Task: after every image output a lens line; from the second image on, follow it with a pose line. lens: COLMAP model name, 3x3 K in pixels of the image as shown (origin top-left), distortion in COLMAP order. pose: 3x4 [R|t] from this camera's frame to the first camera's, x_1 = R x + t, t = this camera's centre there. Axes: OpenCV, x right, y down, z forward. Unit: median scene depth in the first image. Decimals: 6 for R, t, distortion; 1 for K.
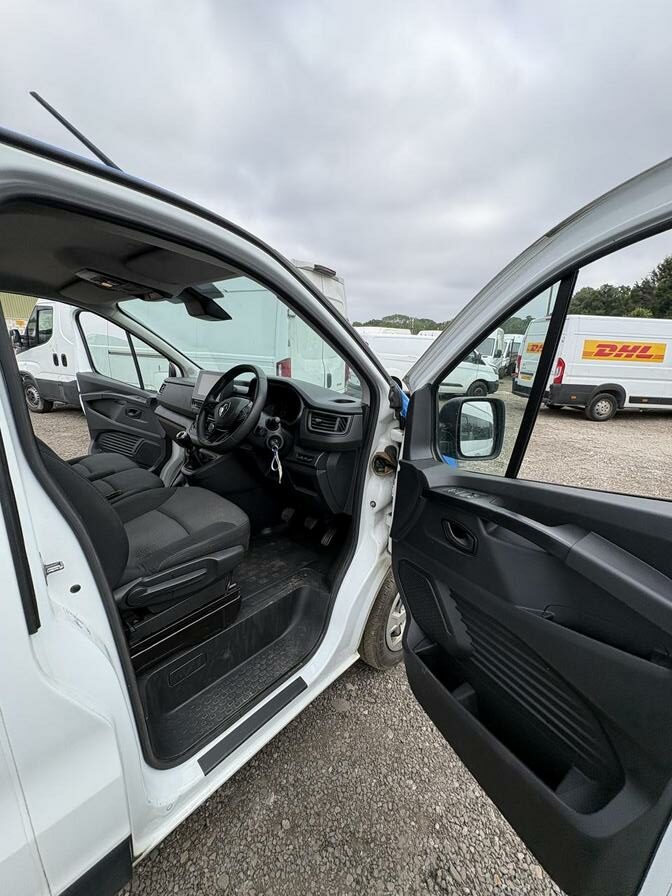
lens RADIAL K [[359.8, 0, 335.0], [0, 359.8, 445.7], [0, 0, 1]] dist [0.001393, 0.000020]
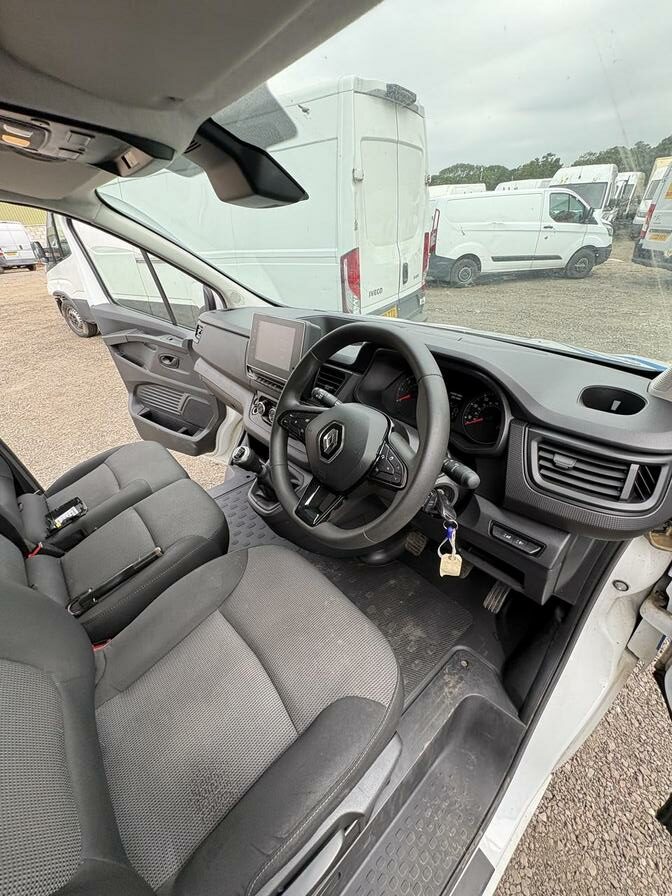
lens RADIAL K [[359.8, 0, 335.0], [0, 359.8, 445.7], [0, 0, 1]] dist [0.001393, 0.000020]
pose [[0.988640, -0.023494, -0.148454, -0.160773], [0.064930, 0.957547, 0.280871, -0.146602], [0.135553, -0.287320, 0.948194, 0.399327]]
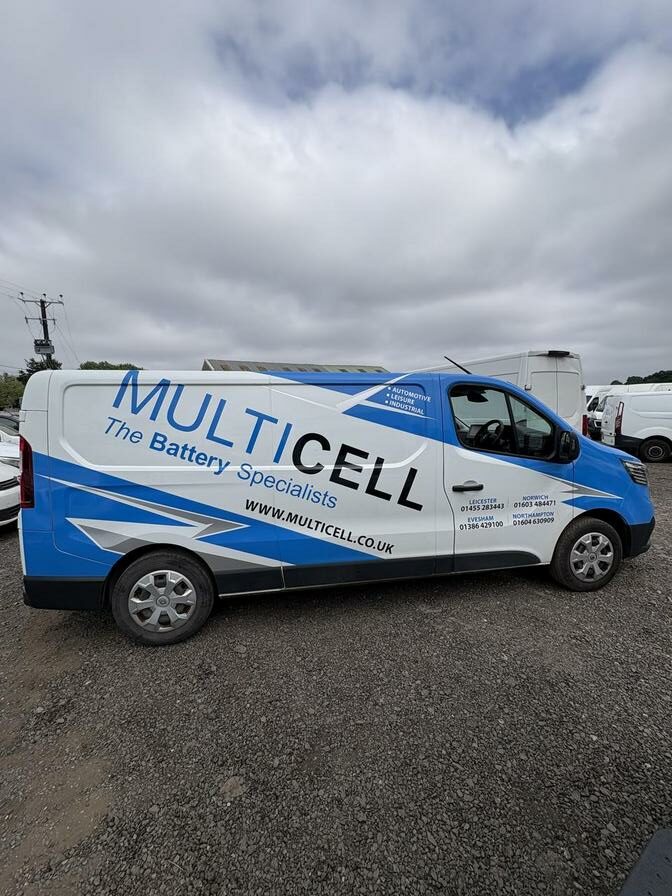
lens RADIAL K [[359.8, 0, 335.0], [0, 359.8, 445.7], [0, 0, 1]] dist [0.001393, 0.000020]
pose [[0.800378, -0.005908, -0.599467, 0.248845], [-0.104990, 0.983116, -0.149866, 0.303220], [0.590231, 0.182888, 0.786244, -1.075468]]
